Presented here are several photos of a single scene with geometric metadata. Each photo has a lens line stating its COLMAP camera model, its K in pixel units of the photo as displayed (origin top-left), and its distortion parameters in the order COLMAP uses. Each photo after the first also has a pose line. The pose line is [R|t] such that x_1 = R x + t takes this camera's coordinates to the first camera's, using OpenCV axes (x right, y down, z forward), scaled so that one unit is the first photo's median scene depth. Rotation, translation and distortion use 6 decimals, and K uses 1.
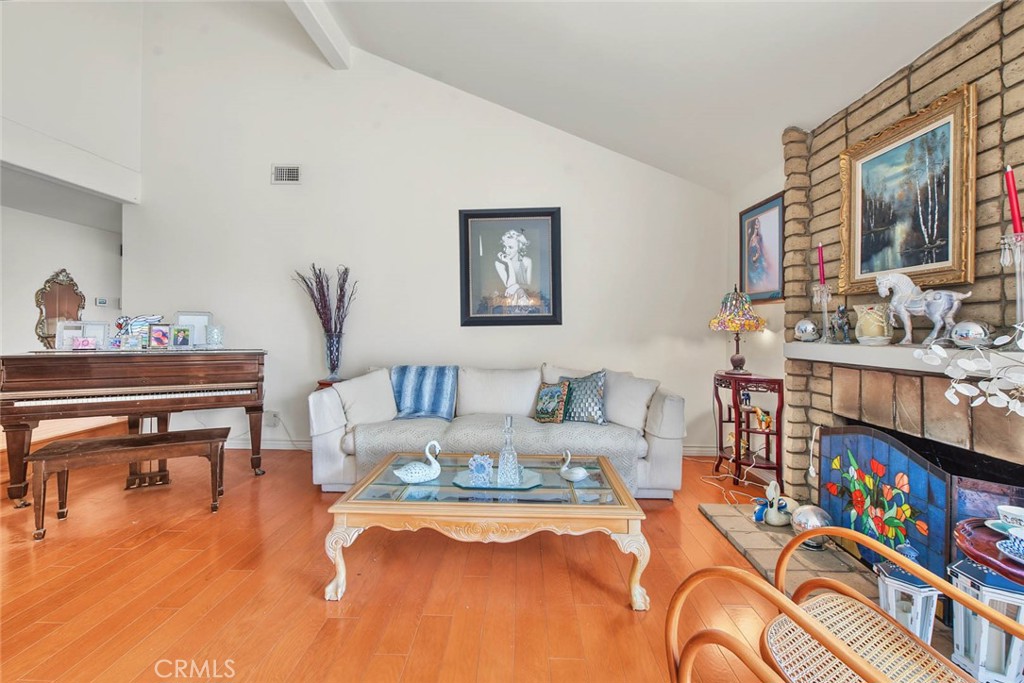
lens RADIAL K [[425.7, 0, 513.2], [0, 425.7, 329.2], [0, 0, 1]] dist [0.002682, -0.000032]
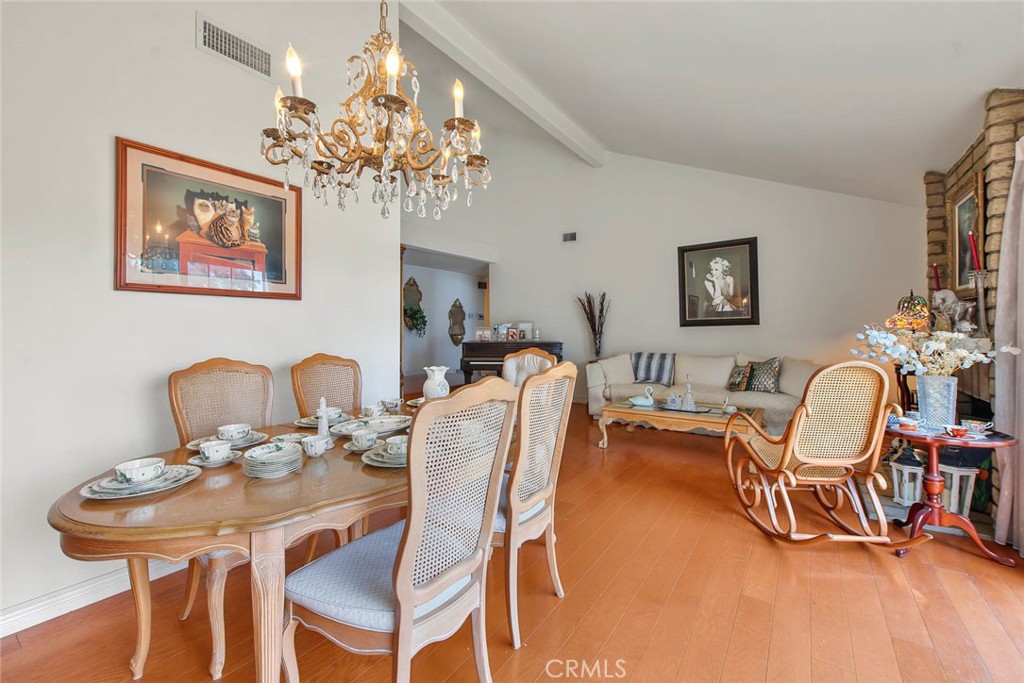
lens RADIAL K [[425.7, 0, 513.2], [0, 425.7, 329.2], [0, 0, 1]] dist [0.002682, -0.000032]
pose [[0.837400, -0.010650, -0.546486, 0.222462], [0.009321, 0.999943, -0.005205, 0.003641], [0.546510, -0.000735, 0.837452, -0.602991]]
